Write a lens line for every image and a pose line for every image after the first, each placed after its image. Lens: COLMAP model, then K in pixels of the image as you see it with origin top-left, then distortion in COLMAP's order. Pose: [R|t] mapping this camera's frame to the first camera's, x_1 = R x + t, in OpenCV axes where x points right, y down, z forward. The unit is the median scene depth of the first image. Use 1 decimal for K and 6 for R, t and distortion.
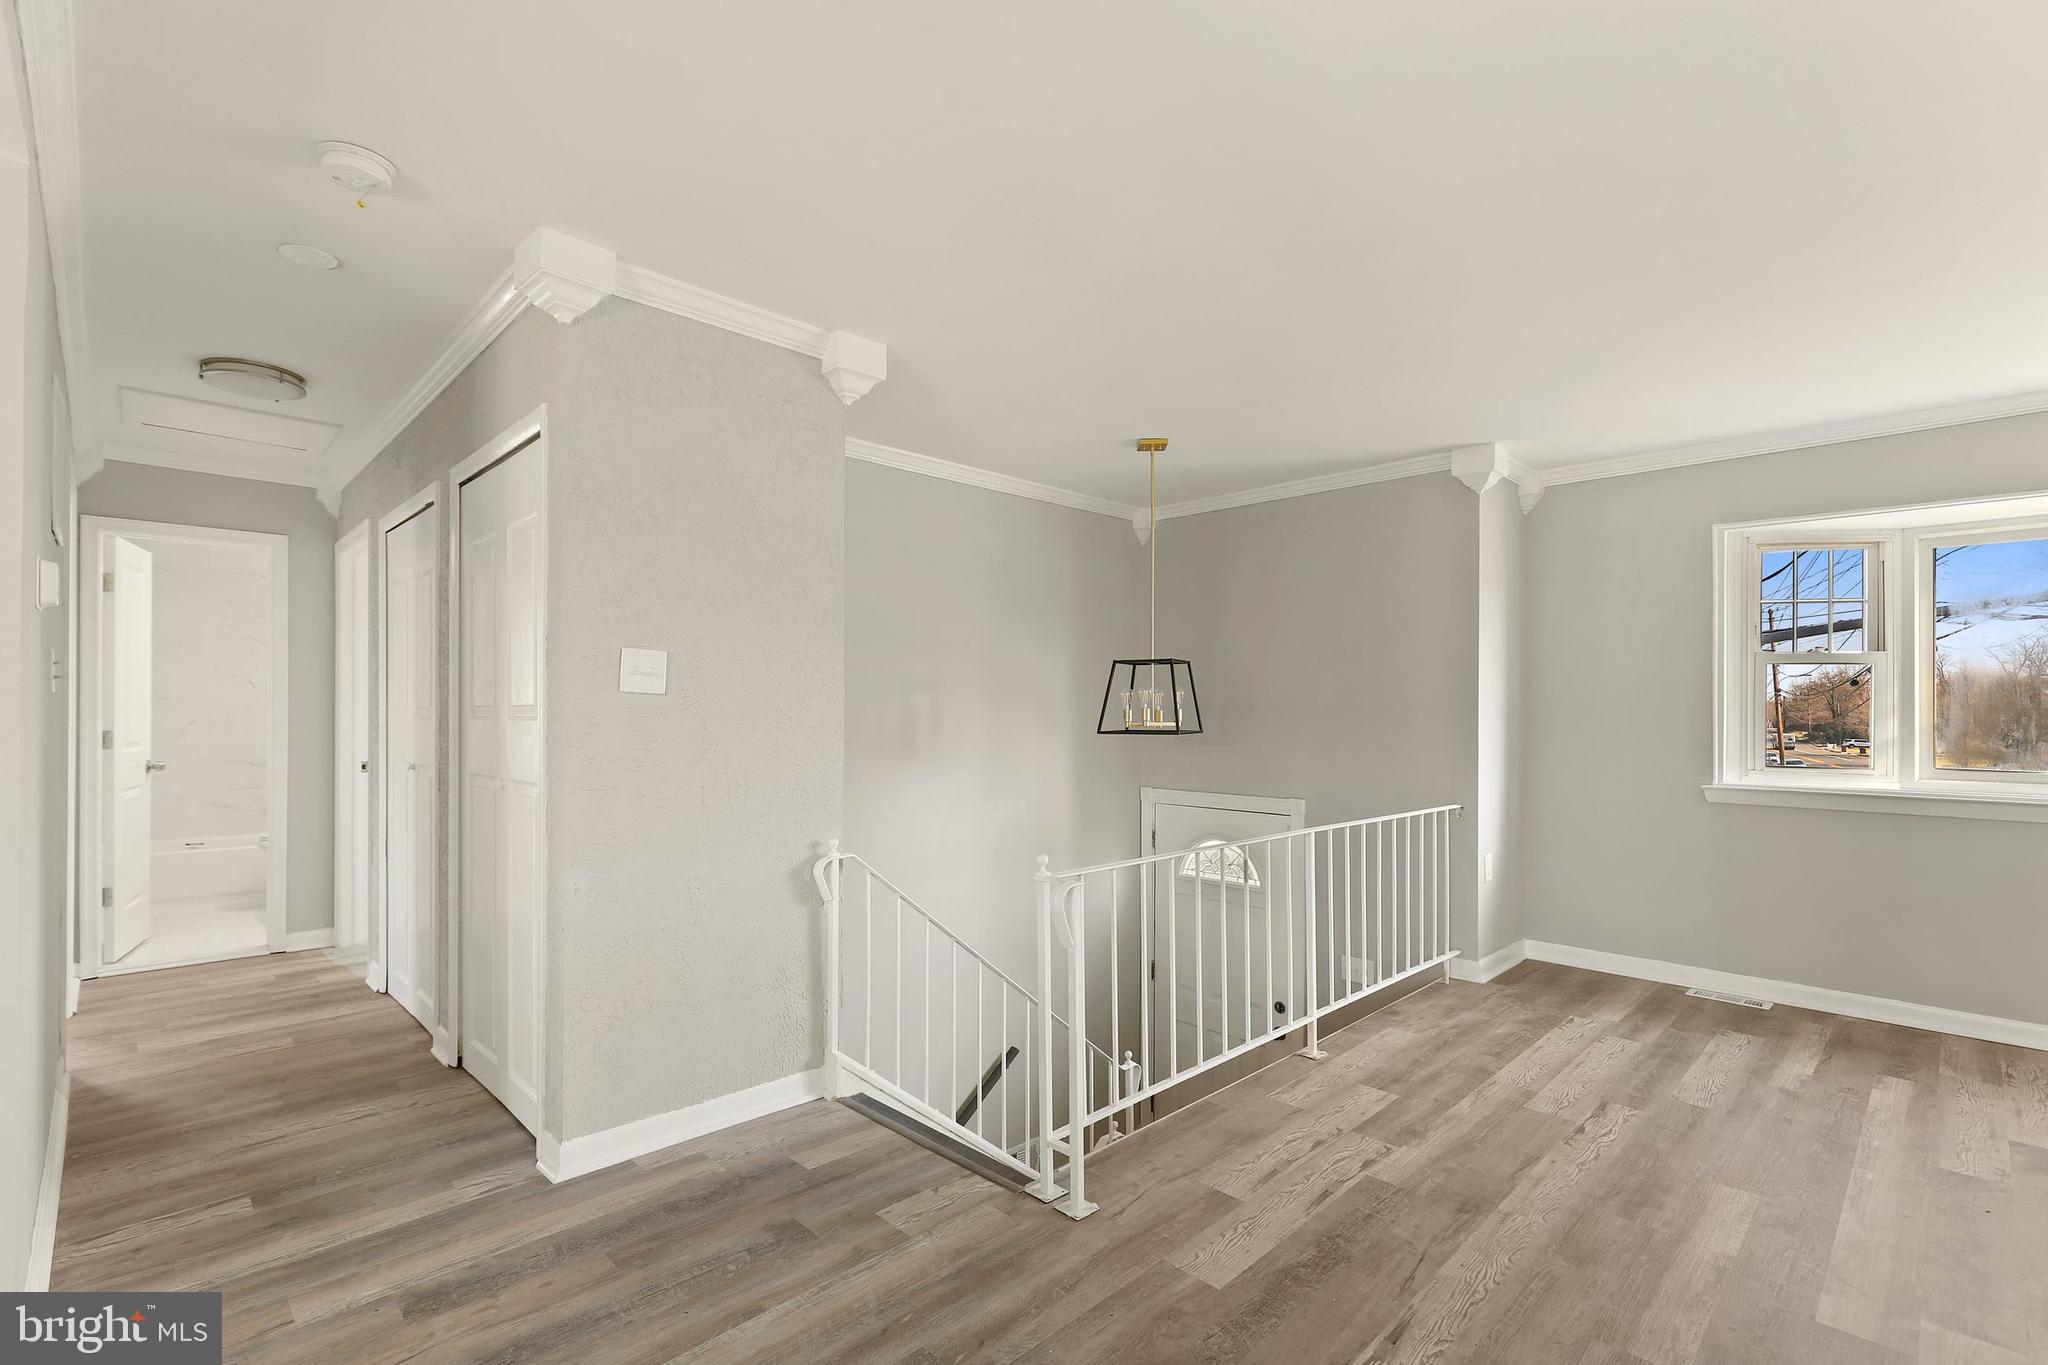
lens RADIAL K [[943.5, 0, 1020.9], [0, 943.5, 732.4], [0, 0, 1]] dist [-0.002022, 0.000707]
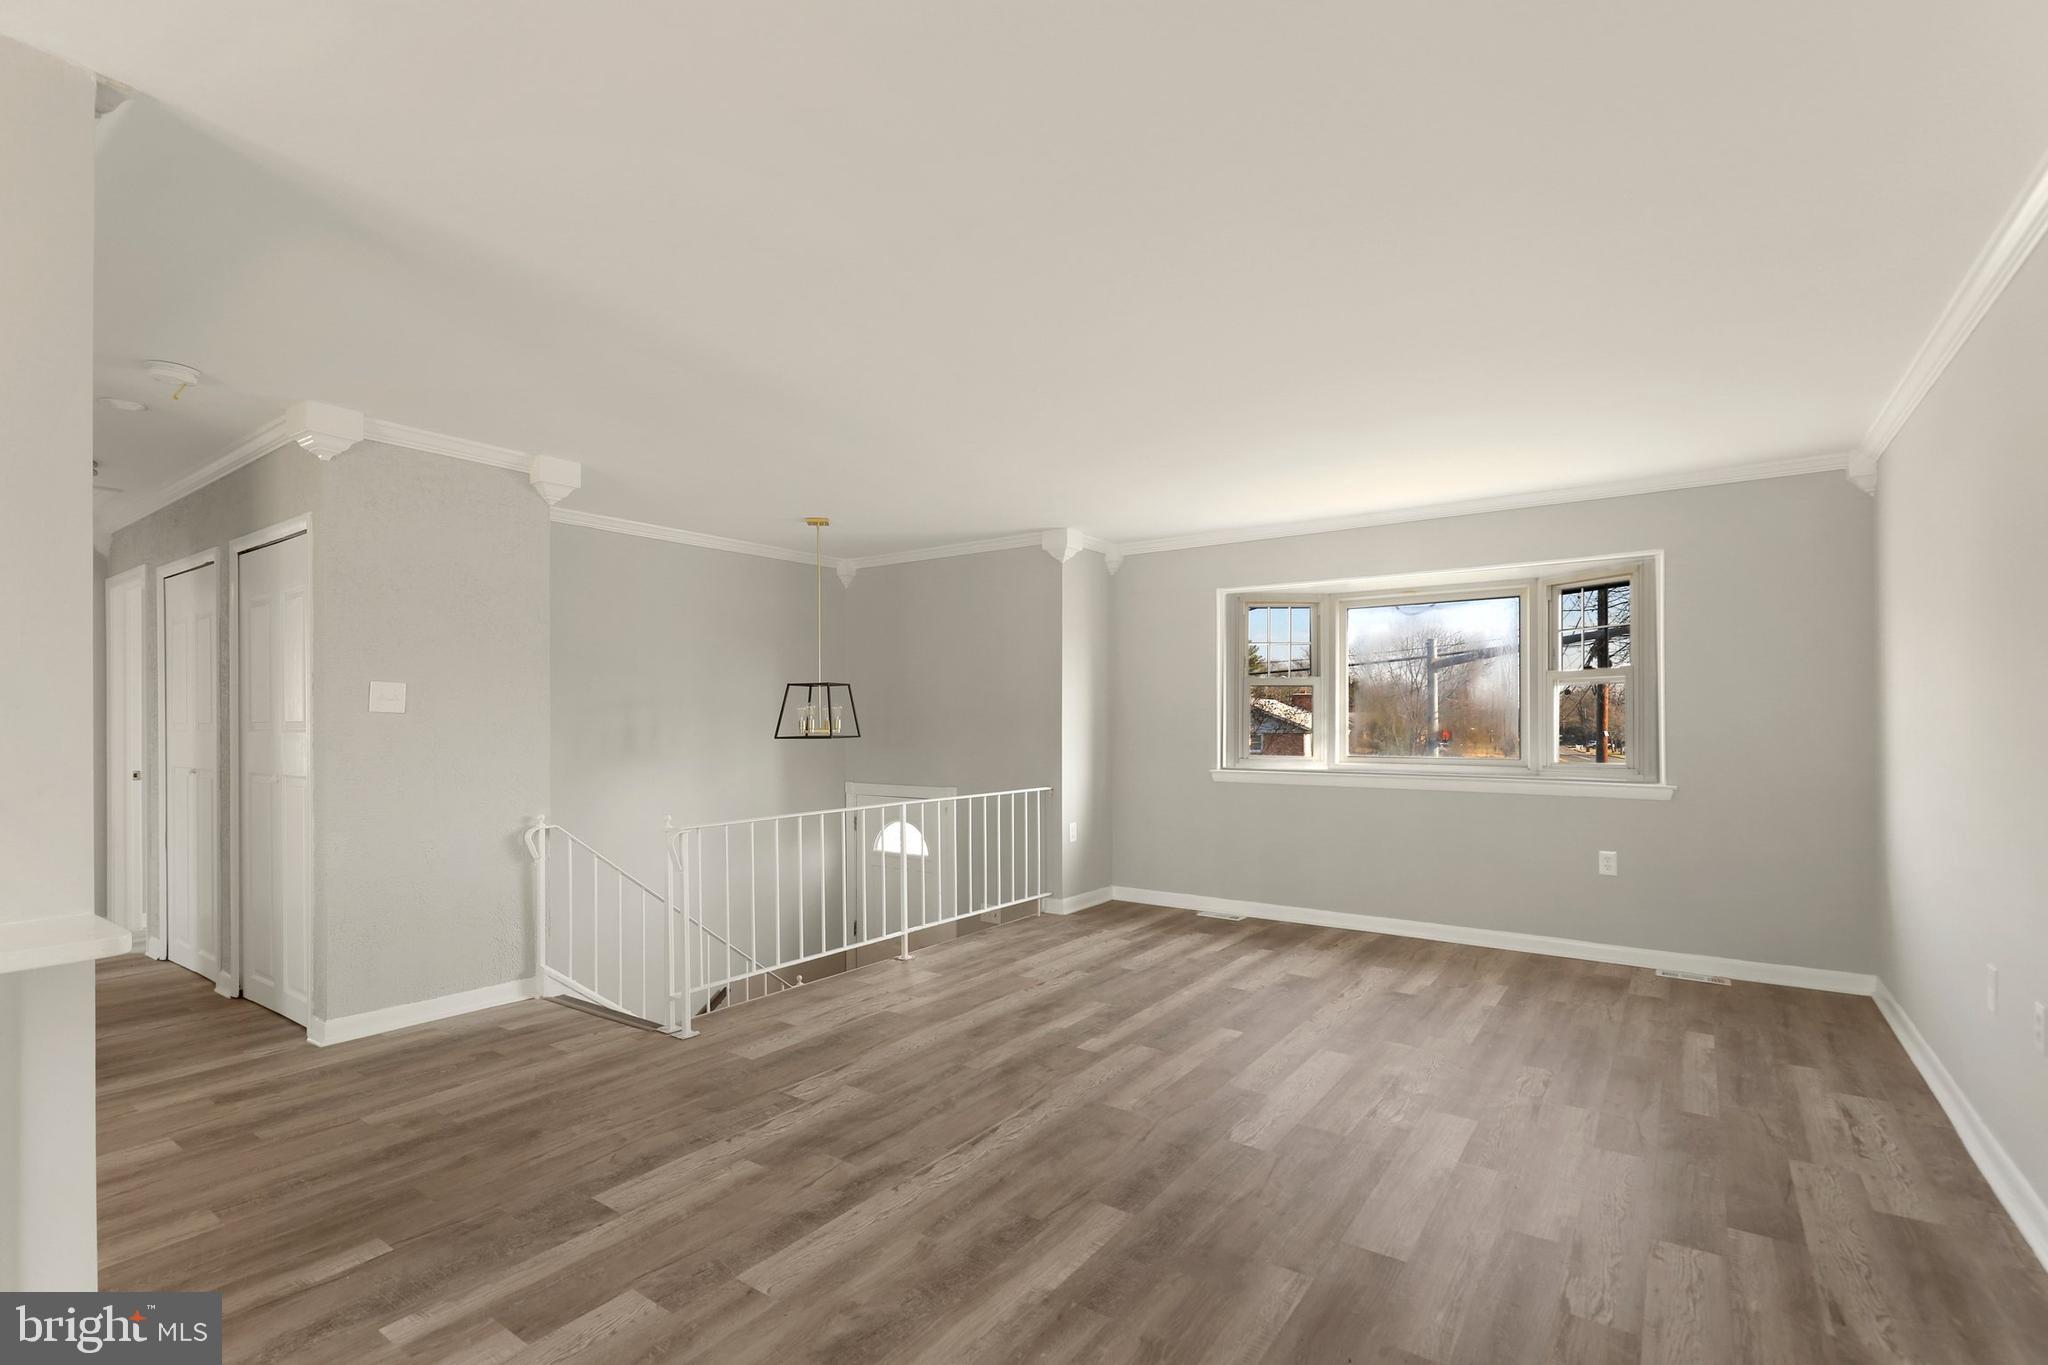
lens RADIAL K [[943.5, 0, 1020.9], [0, 943.5, 732.4], [0, 0, 1]] dist [-0.002022, 0.000707]
pose [[0.984429, -0.010313, 0.175477, 0.257365], [0.011997, 0.999892, -0.008534, 0.010826], [-0.175370, 0.010506, 0.984446, -0.505895]]
